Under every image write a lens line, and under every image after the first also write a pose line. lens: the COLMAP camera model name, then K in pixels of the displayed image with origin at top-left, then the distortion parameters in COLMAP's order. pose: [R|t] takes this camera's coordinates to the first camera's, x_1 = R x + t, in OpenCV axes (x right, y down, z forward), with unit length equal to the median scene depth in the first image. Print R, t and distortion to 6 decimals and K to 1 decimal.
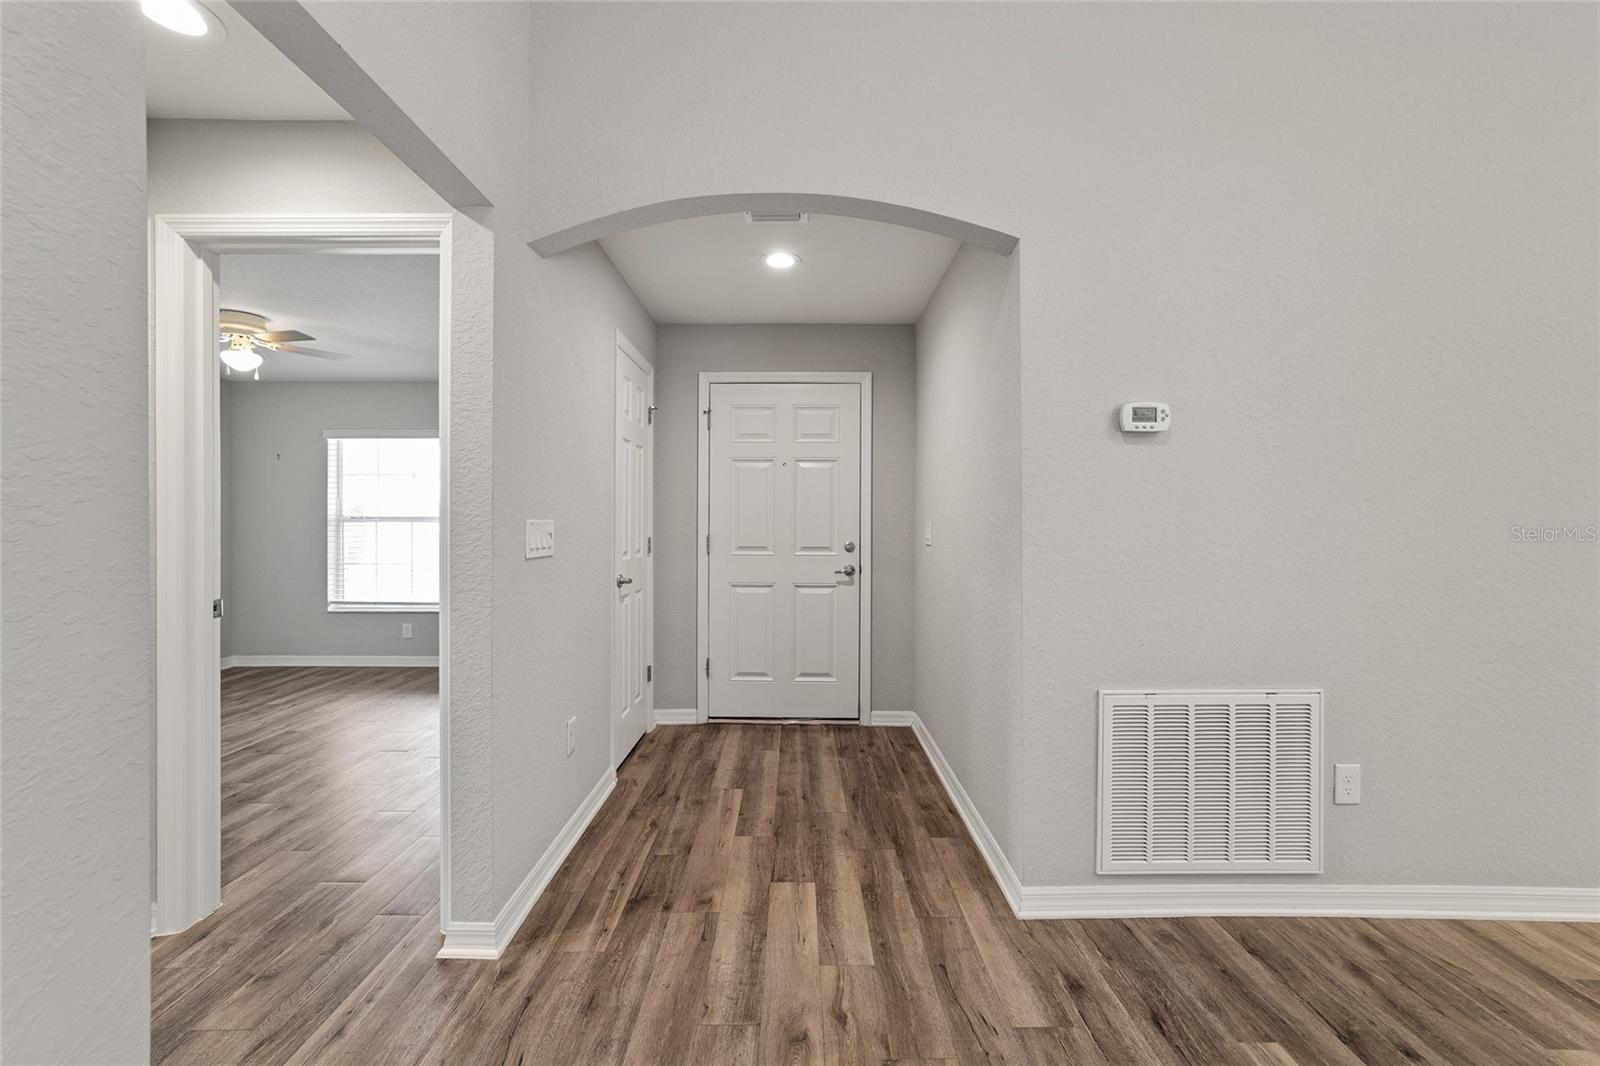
lens RADIAL K [[615.0, 0, 803.9], [0, 615.0, 528.8], [0, 0, 1]] dist [-0.018889, 0.008822]
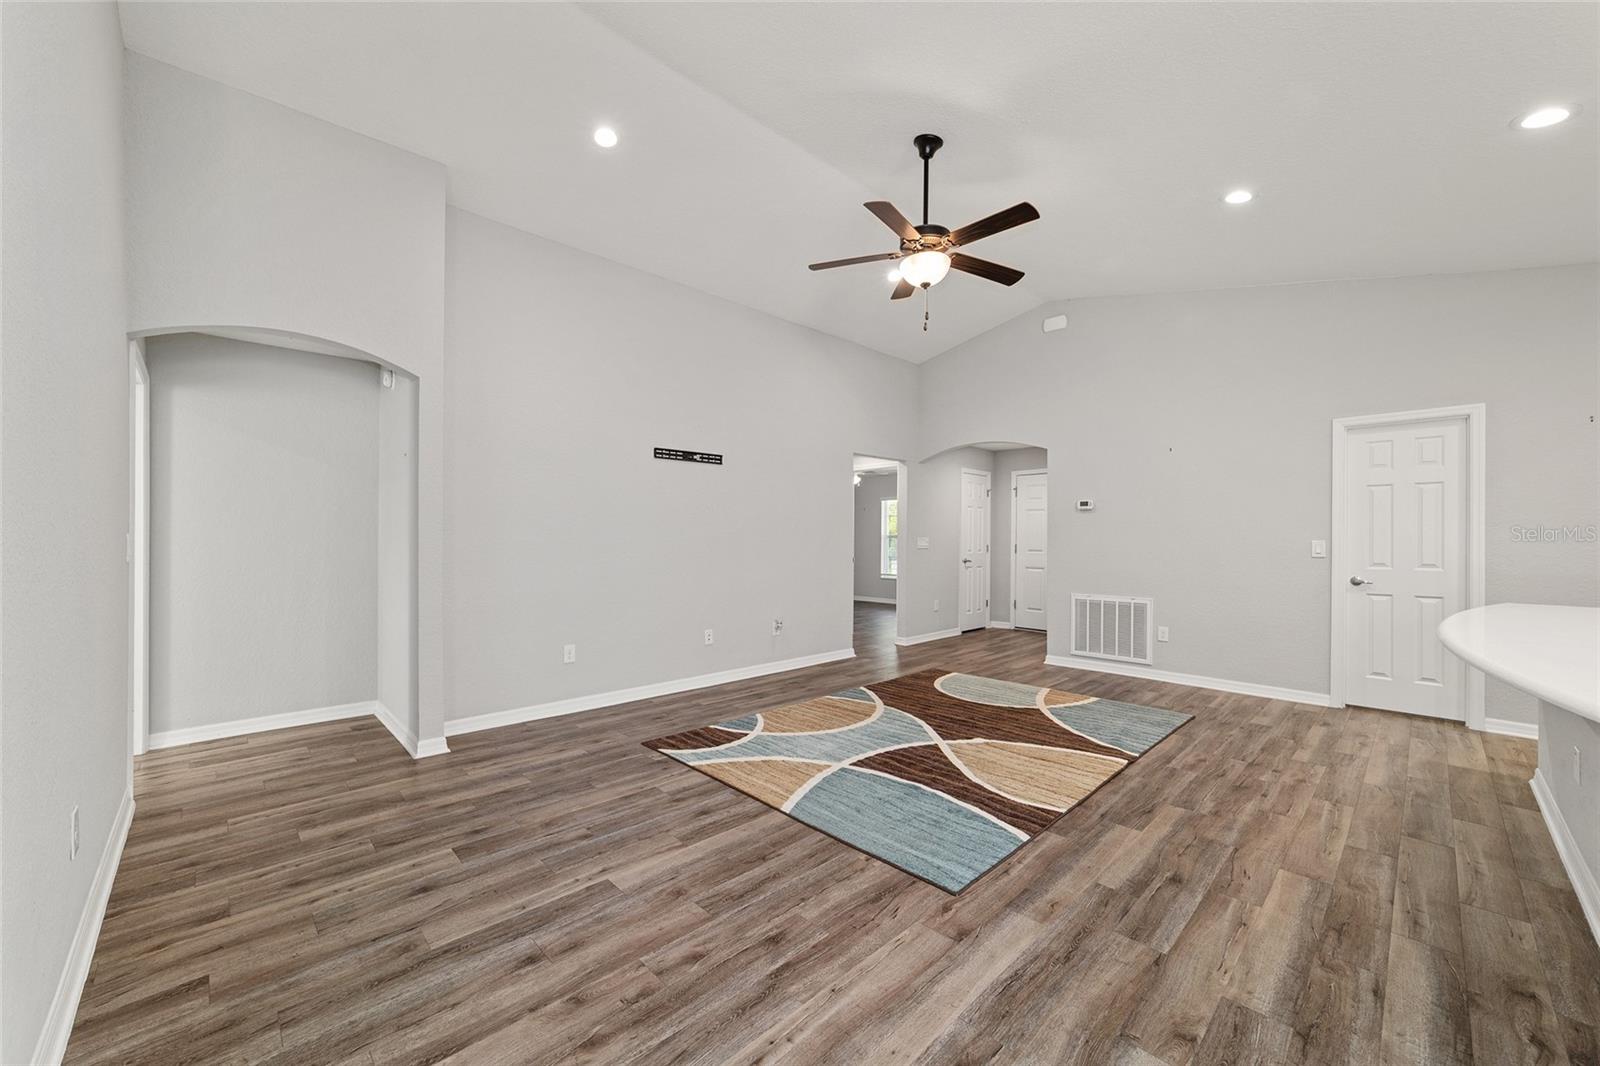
lens RADIAL K [[615.0, 0, 794.8], [0, 615.0, 542.5], [0, 0, 1]] dist [-0.018889, 0.008822]
pose [[0.682885, 0.005941, -0.730502, 1.655546], [-0.007197, 0.999973, 0.001404, 0.010921], [0.730490, 0.004298, 0.682909, -1.965987]]
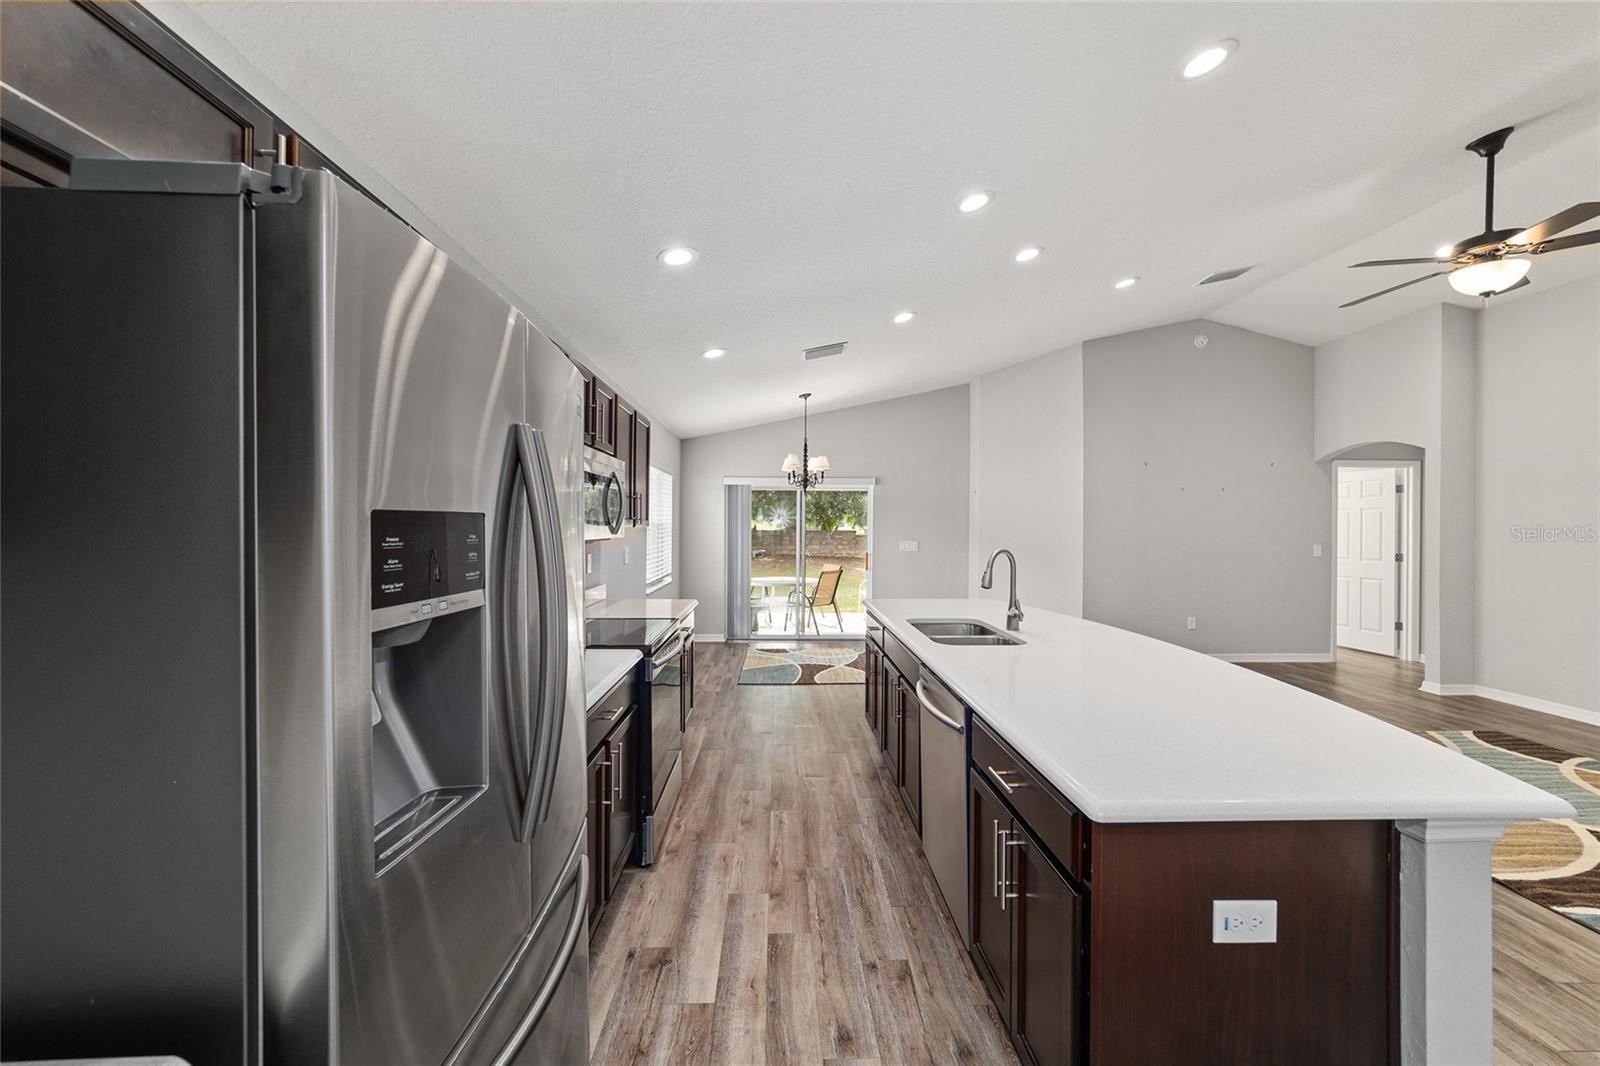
lens RADIAL K [[615.0, 0, 798.0], [0, 615.0, 521.8], [0, 0, 1]] dist [-0.018889, 0.008822]
pose [[-0.999757, -0.009021, -0.020115, 2.460843], [-0.009021, 0.999959, -0.000101, -0.087617], [0.020115, 0.000080, -0.999798, 0.949589]]
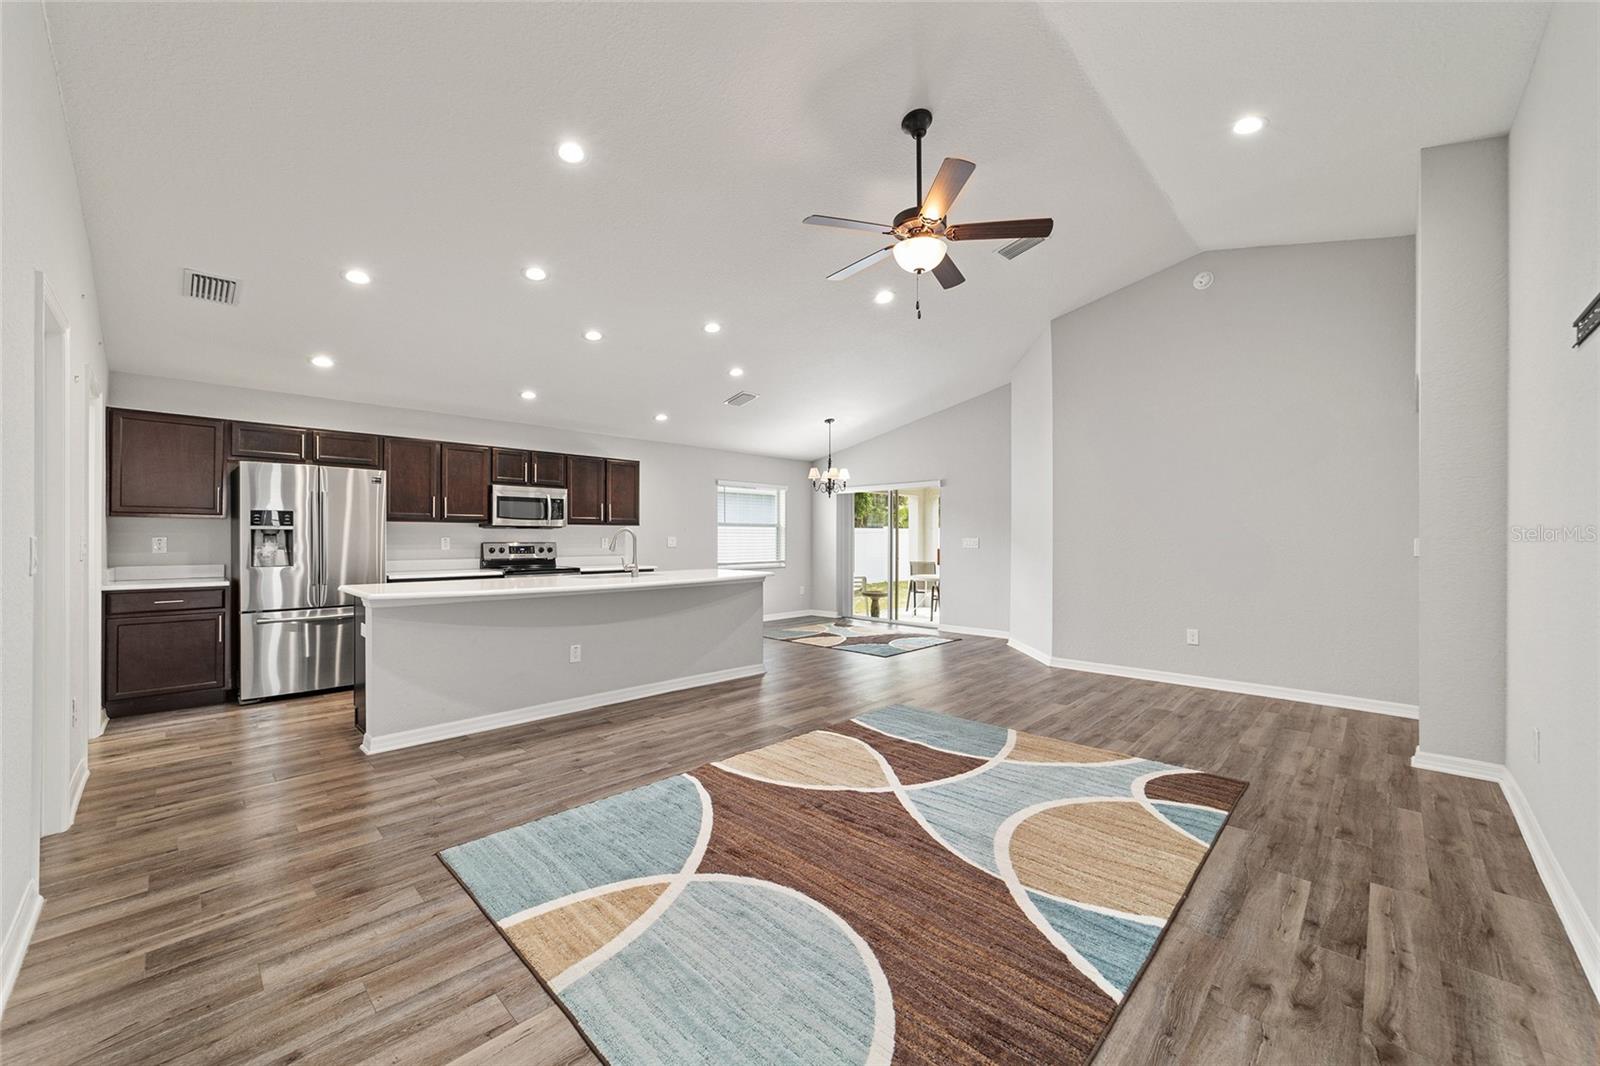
lens RADIAL K [[615.0, 0, 801.7], [0, 615.0, 534.6], [0, 0, 1]] dist [-0.018889, 0.008822]
pose [[-0.711689, -0.002518, 0.702490, -0.222787], [-0.000344, 0.999995, 0.003236, -0.013540], [-0.702495, 0.002062, -0.711686, 0.770016]]
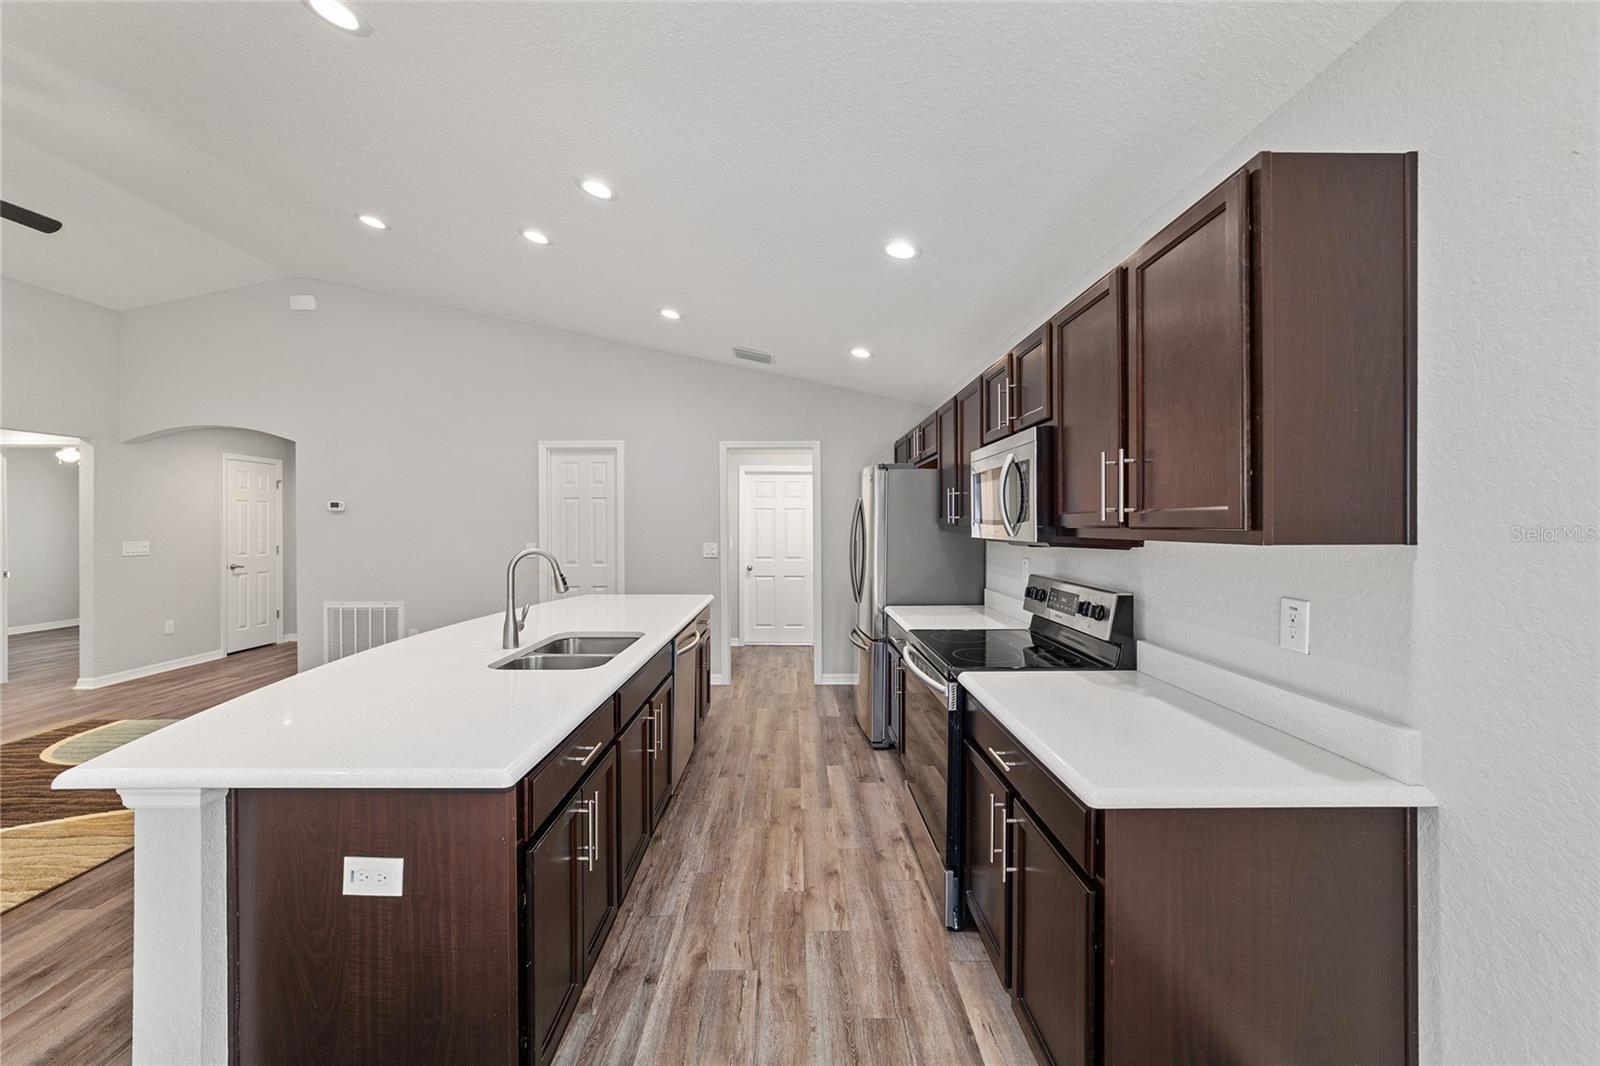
lens RADIAL K [[615.0, 0, 797.7], [0, 615.0, 527.7], [0, 0, 1]] dist [-0.018889, 0.008822]
pose [[0.999984, -0.002125, -0.005321, 2.486157], [0.002125, 0.999998, 0.000050, -0.070750], [0.005320, -0.000061, 0.999986, -1.659838]]
